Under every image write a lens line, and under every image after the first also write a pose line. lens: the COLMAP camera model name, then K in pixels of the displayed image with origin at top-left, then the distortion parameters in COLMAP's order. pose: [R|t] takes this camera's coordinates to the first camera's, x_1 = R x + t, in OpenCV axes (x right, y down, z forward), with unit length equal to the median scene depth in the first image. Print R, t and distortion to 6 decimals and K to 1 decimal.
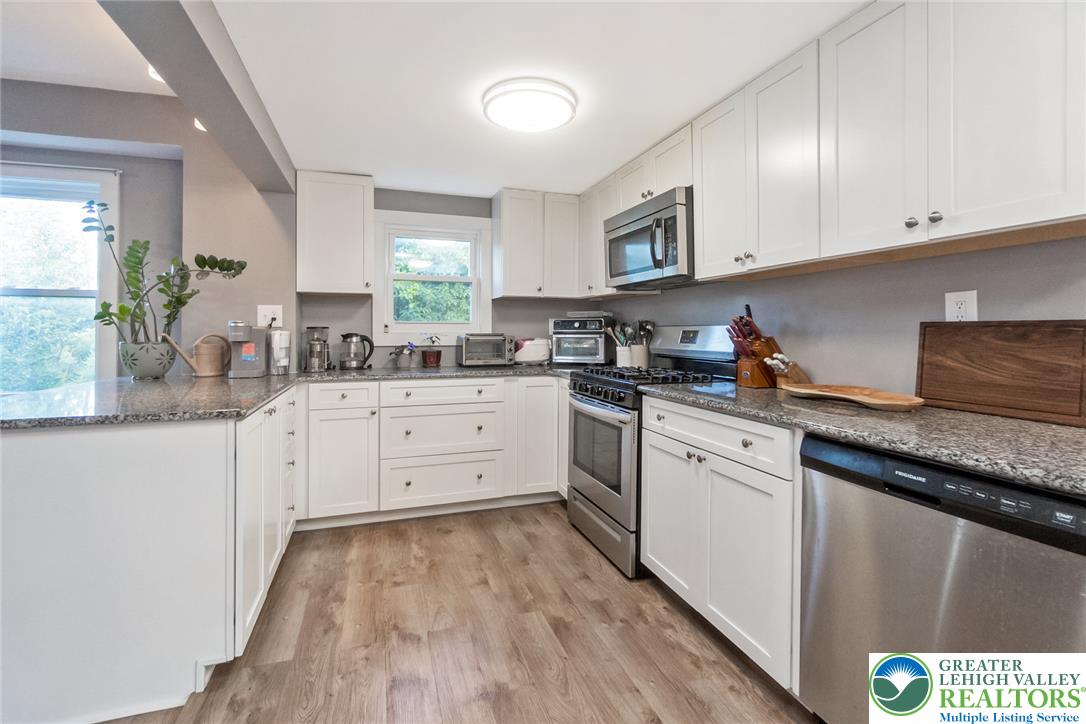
lens RADIAL K [[470.8, 0, 531.6], [0, 470.8, 332.9], [0, 0, 1]] dist [-0.010317, -0.000335]
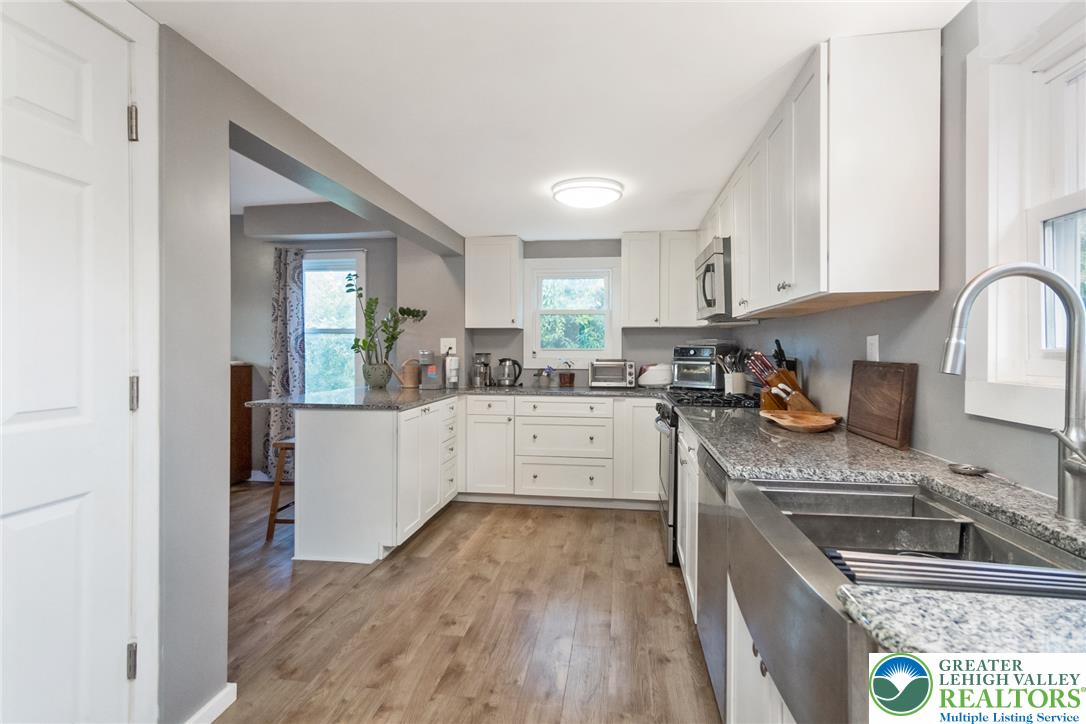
lens RADIAL K [[544.3, 0, 539.2], [0, 544.3, 354.8], [0, 0, 1]] dist [-0.001974, -0.000962]
pose [[0.891437, 0.007308, -0.453085, 0.426553], [-0.003112, 0.999945, 0.010005, -0.027699], [0.453133, -0.007509, 0.891411, -0.325140]]
